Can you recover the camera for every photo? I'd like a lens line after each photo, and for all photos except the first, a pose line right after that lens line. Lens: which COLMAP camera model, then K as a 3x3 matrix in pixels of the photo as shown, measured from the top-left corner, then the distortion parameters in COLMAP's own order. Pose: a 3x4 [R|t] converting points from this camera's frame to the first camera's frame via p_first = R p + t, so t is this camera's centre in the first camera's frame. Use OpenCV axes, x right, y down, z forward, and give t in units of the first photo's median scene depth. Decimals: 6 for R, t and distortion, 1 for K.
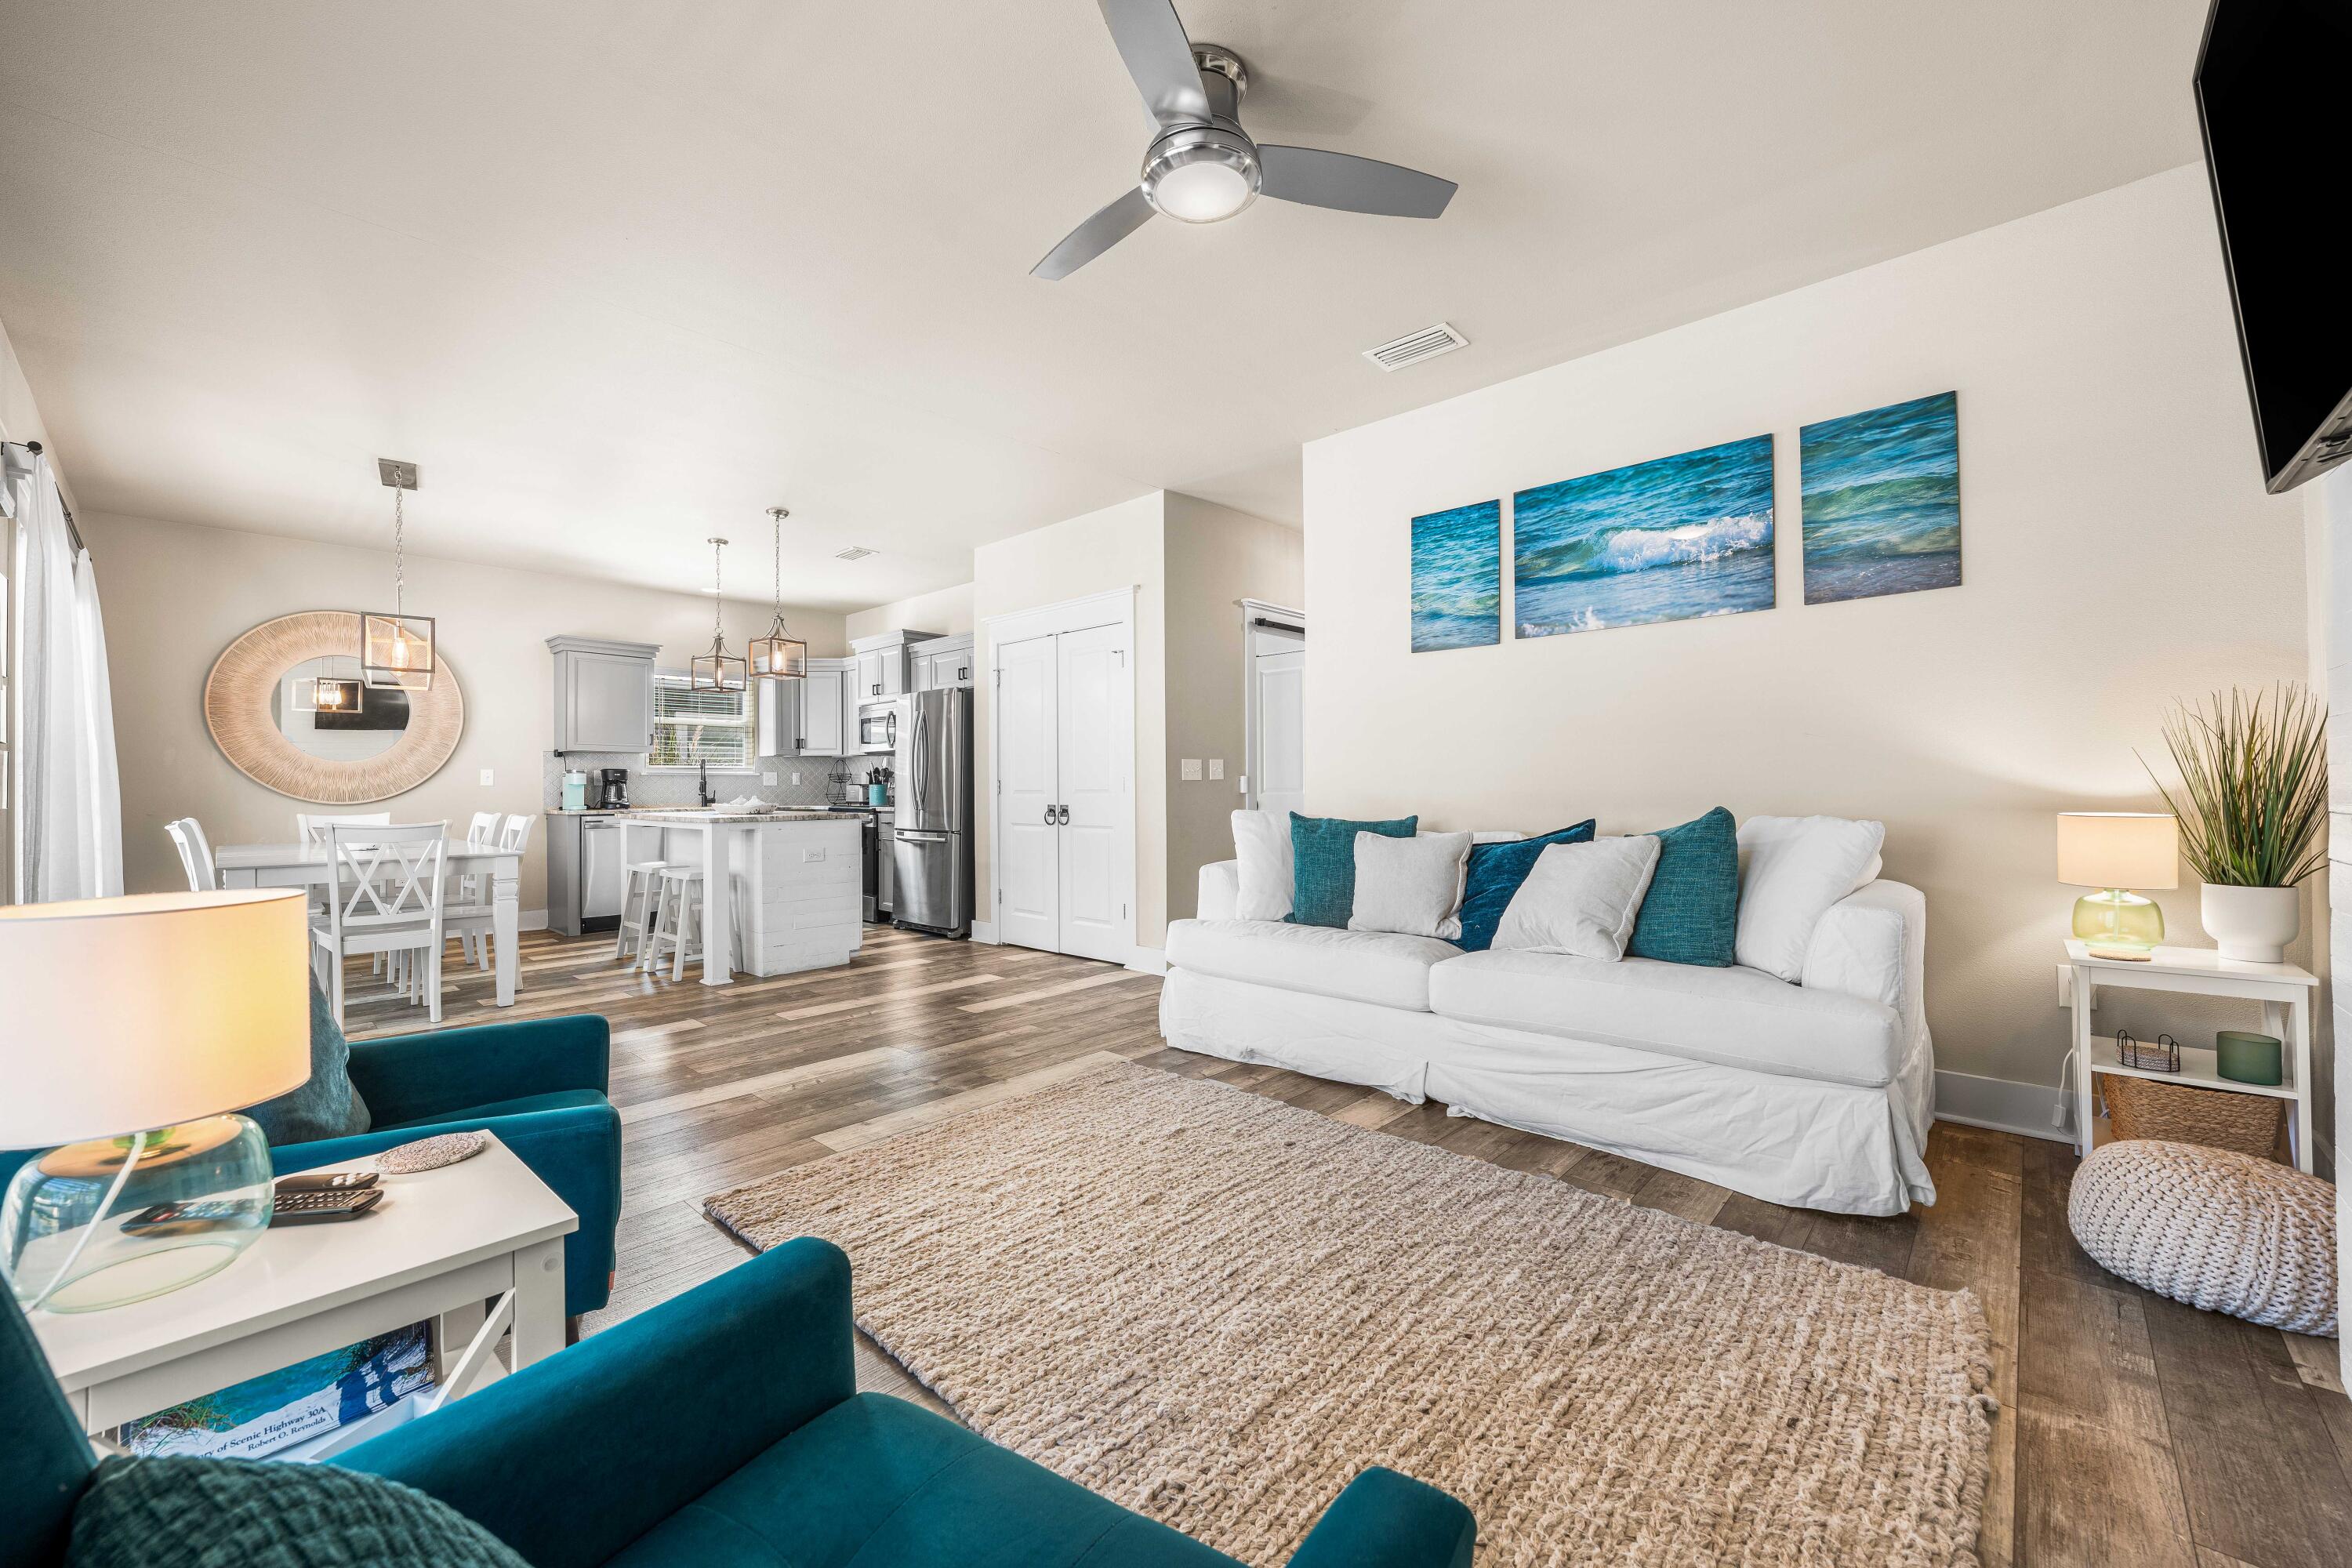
lens RADIAL K [[929.5, 0, 1168.6], [0, 929.5, 779.4], [0, 0, 1]] dist [0.002627, -0.000105]
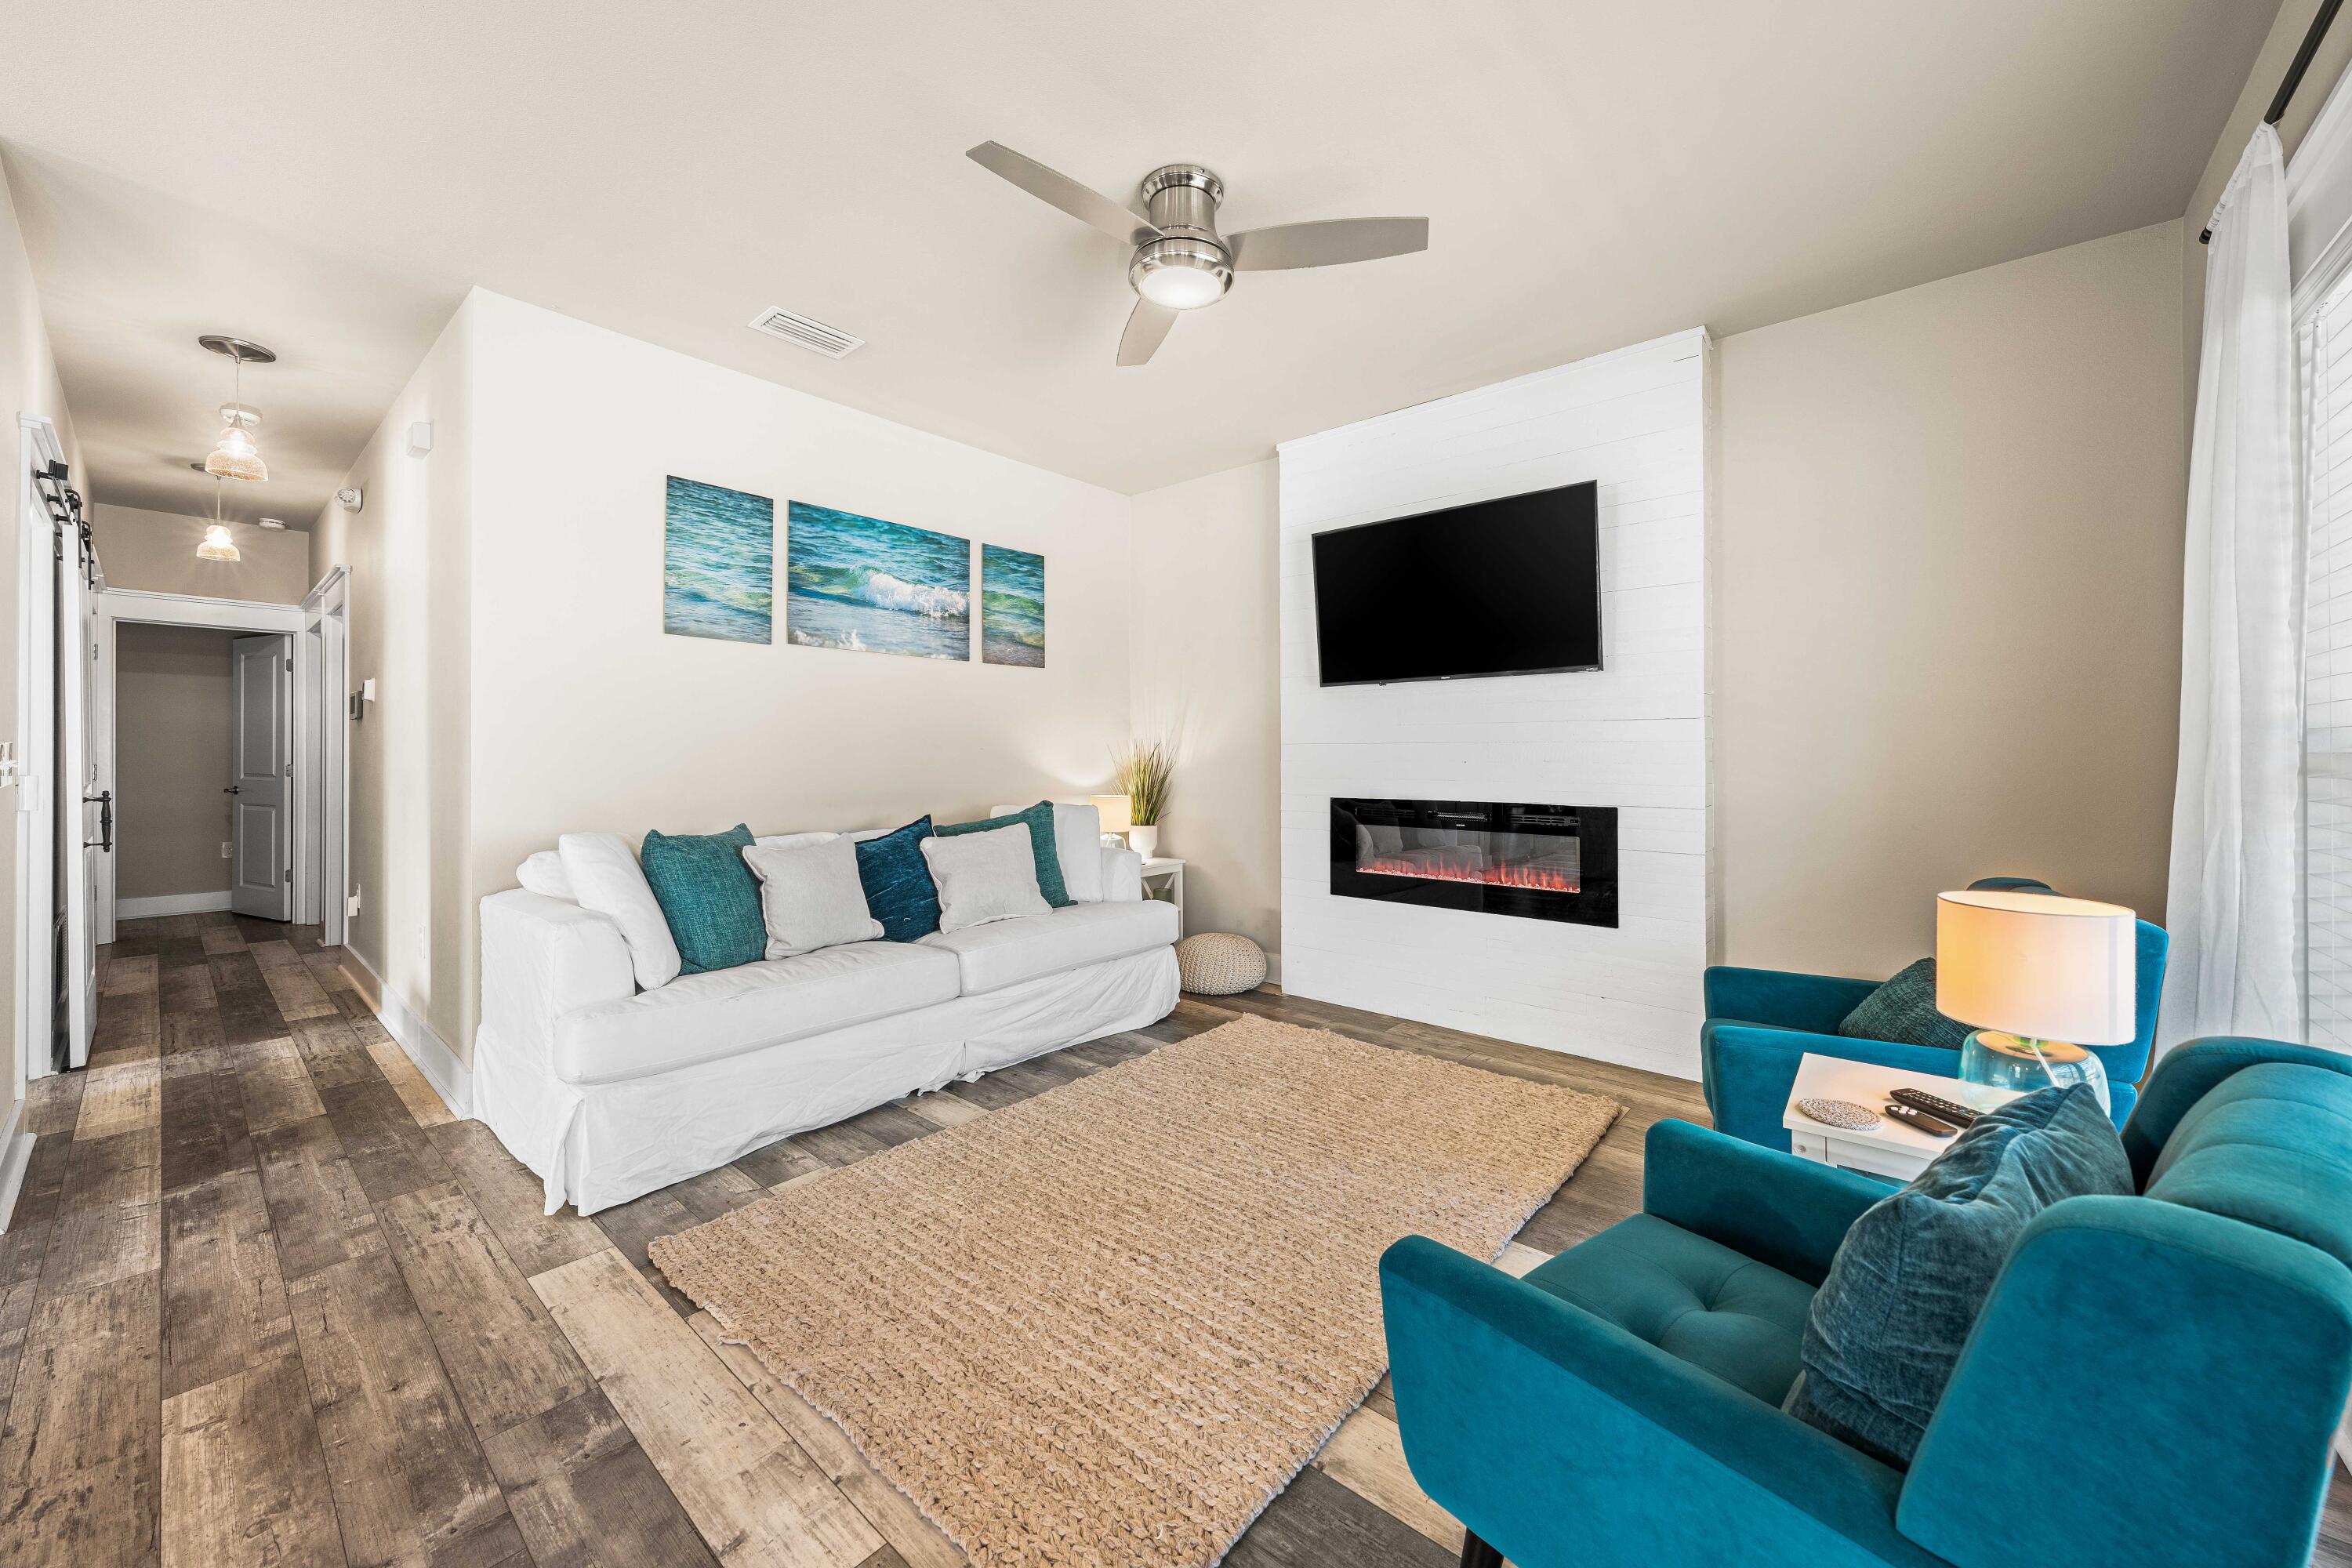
lens RADIAL K [[876.9, 0, 1175.1], [0, 876.9, 759.9], [0, 0, 1]] dist [-0.001928, -0.000401]
pose [[-0.043968, 0.015089, 0.998919, -0.645852], [0.003646, 0.999882, -0.014944, -0.008946], [-0.999026, 0.002985, -0.044018, 0.670983]]
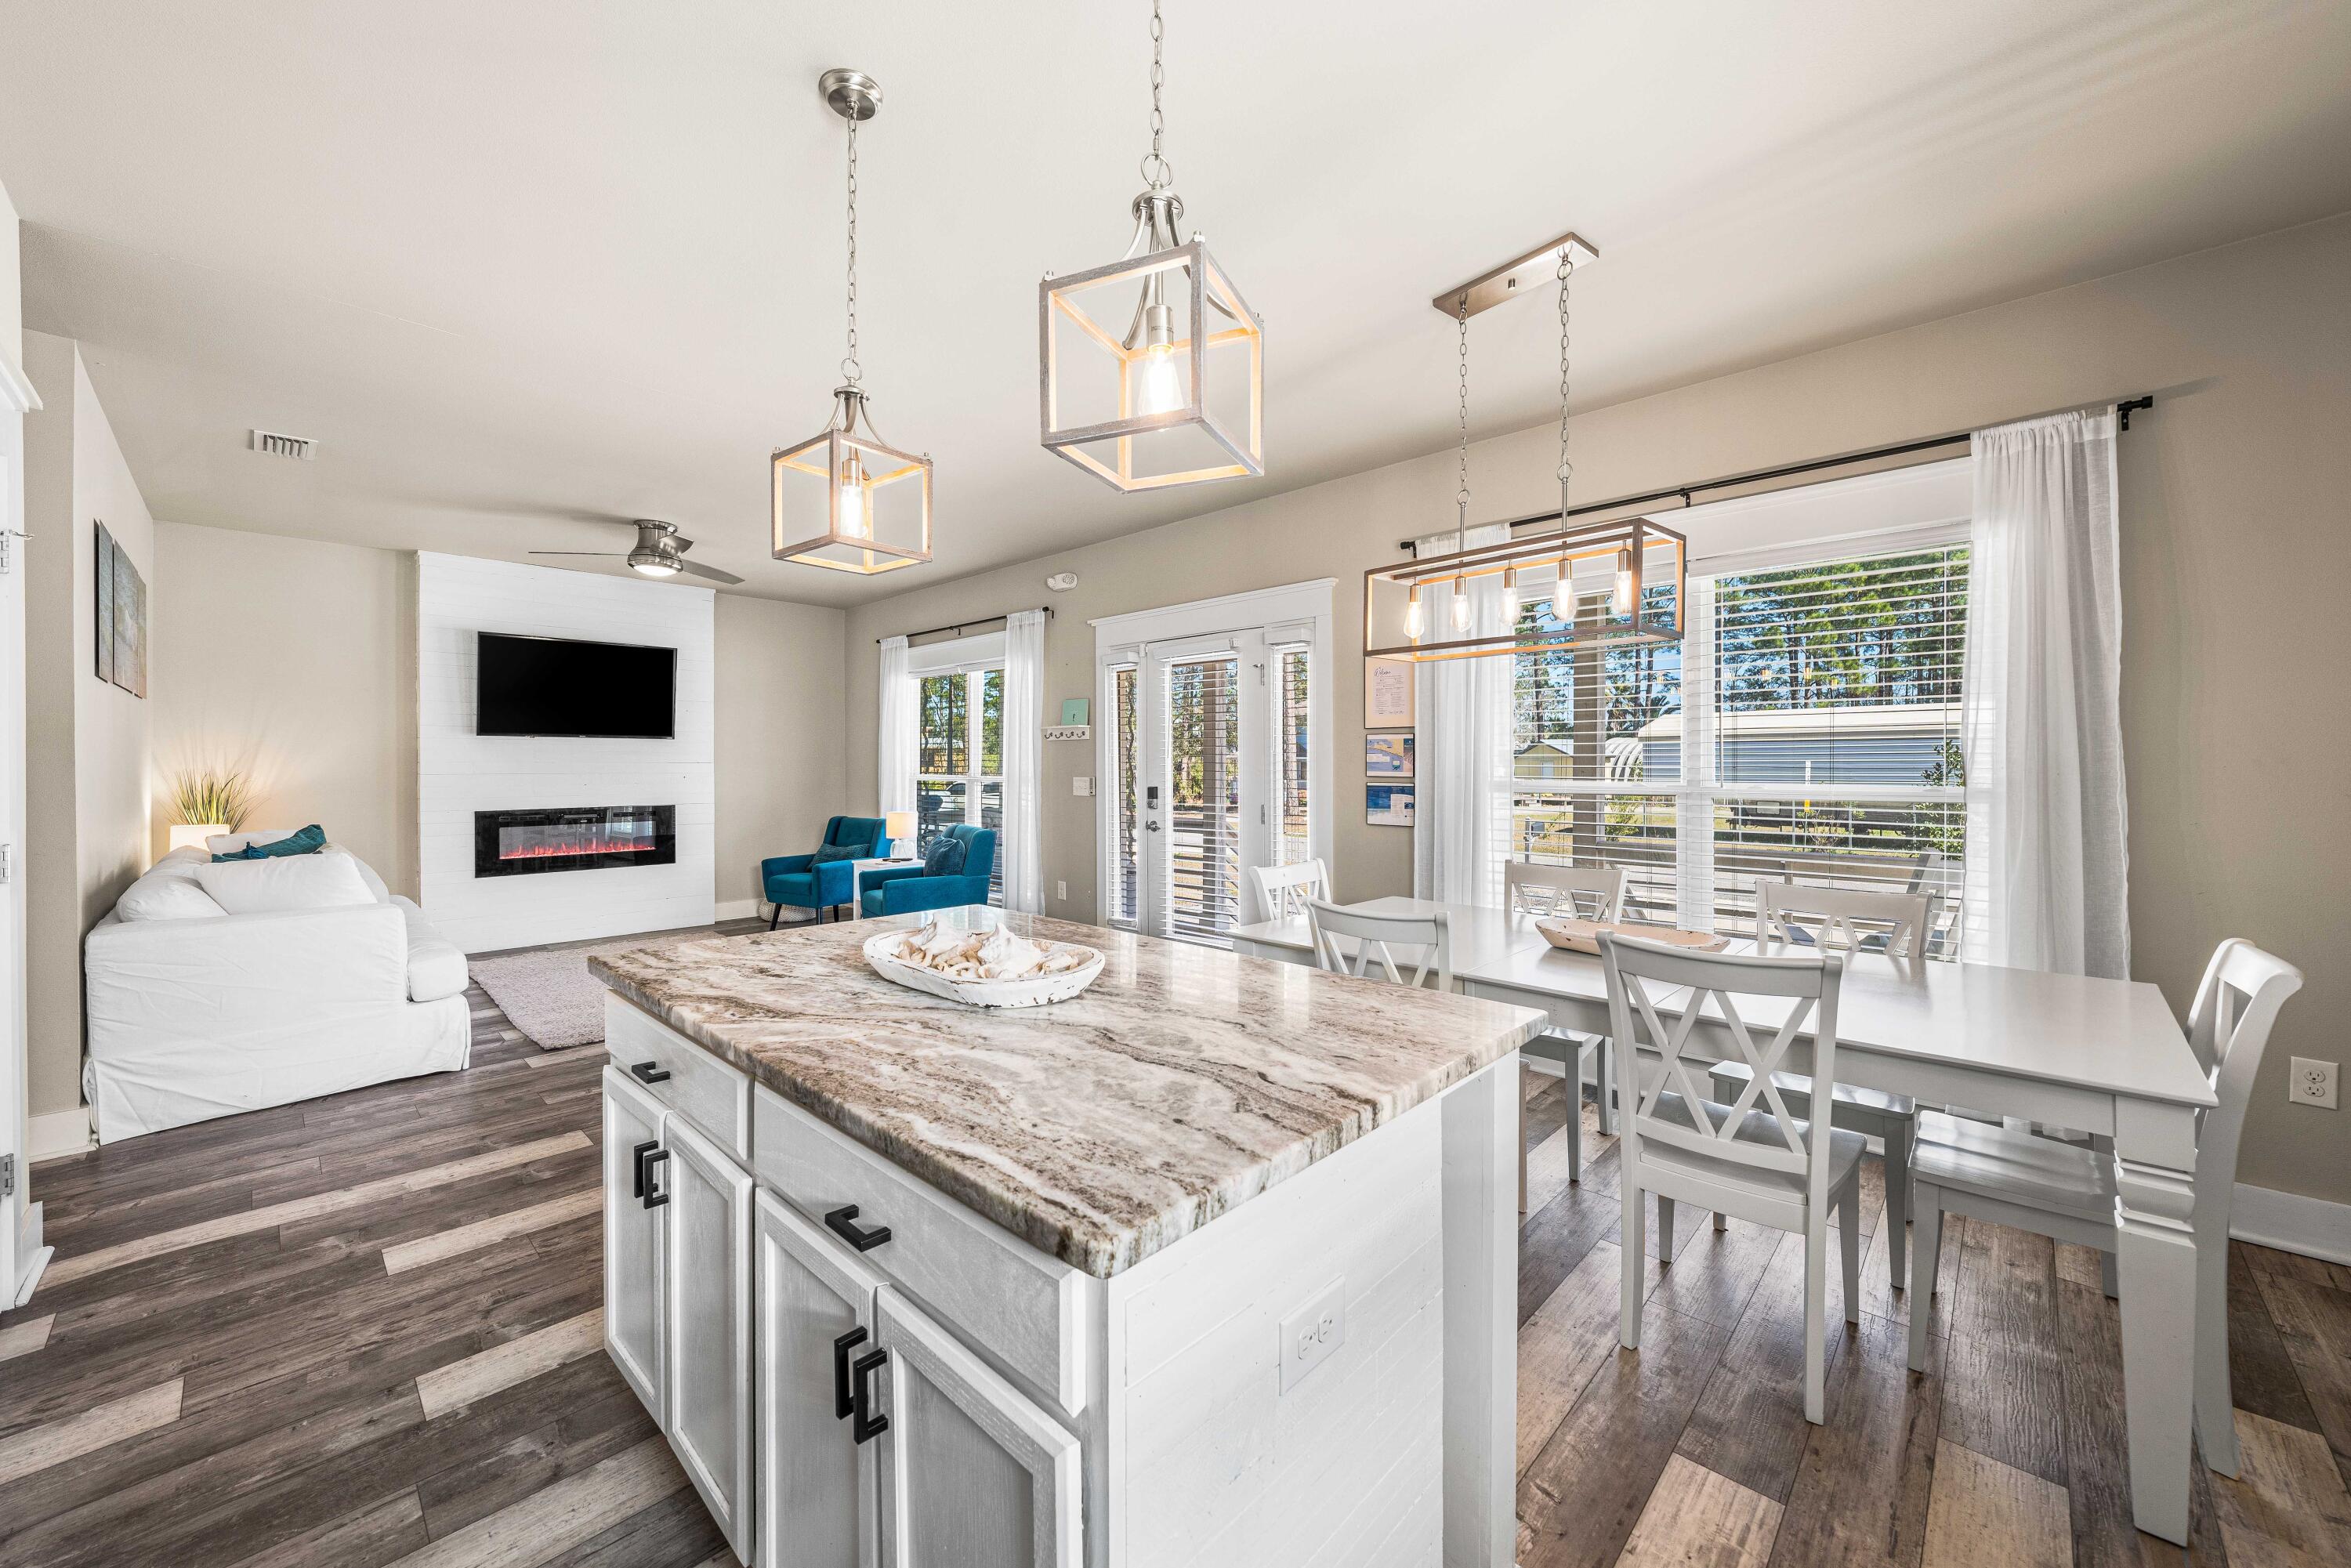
lens RADIAL K [[876.5, 0, 1182.4], [0, 876.5, 766.7], [0, 0, 1]] dist [-0.001928, -0.000401]
pose [[-0.999802, 0.015525, 0.012429, -0.883274], [0.015661, 0.999818, 0.010882, -0.058670], [-0.012258, 0.011074, -0.999864, 2.107187]]
